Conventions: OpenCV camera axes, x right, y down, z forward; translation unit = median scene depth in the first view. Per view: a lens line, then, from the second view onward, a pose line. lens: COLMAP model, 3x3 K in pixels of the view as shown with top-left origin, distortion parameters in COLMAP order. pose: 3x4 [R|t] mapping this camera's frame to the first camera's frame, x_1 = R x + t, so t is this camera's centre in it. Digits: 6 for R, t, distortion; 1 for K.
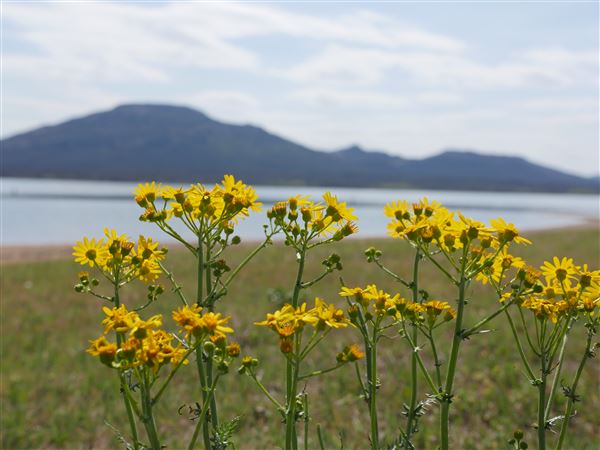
lens RADIAL K [[840.8, 0, 300.0], [0, 840.8, 225.0], [0, 0, 1]] dist [-0.006800, 0.607137]
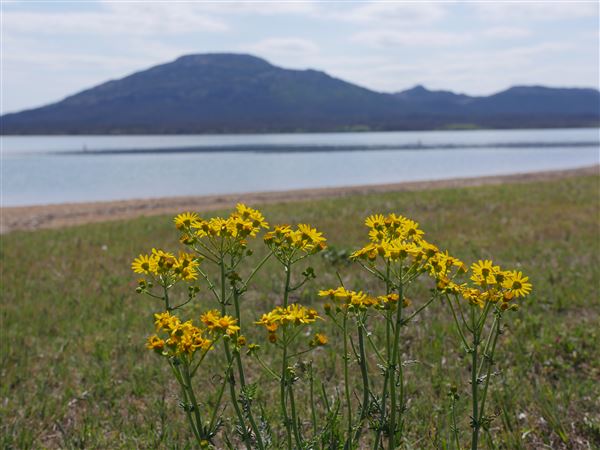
lens RADIAL K [[840.8, 0, 300.0], [0, 840.8, 225.0], [0, 0, 1]] dist [-0.006800, 0.607137]
pose [[0.995926, -0.037672, -0.081923, 0.046255], [0.042960, 0.997039, 0.063776, -0.042884], [0.079278, -0.067035, 0.994596, -0.134992]]
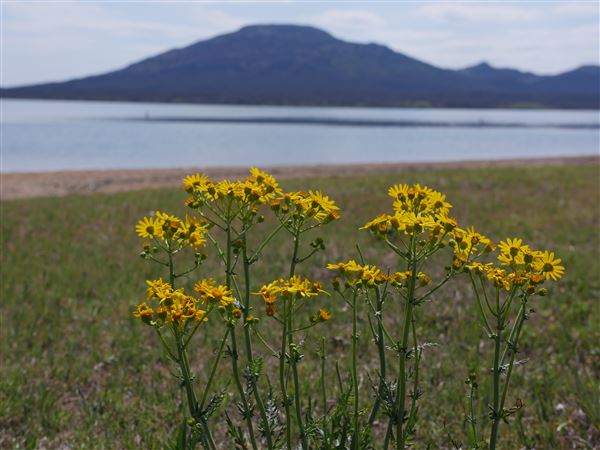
lens RADIAL K [[840.8, 0, 300.0], [0, 840.8, 225.0], [0, 0, 1]] dist [-0.006800, 0.607137]
pose [[0.988977, 0.006377, -0.147934, 0.067006], [0.007512, 0.995625, 0.093133, -0.035807], [0.147881, -0.093218, 0.984602, -0.094932]]
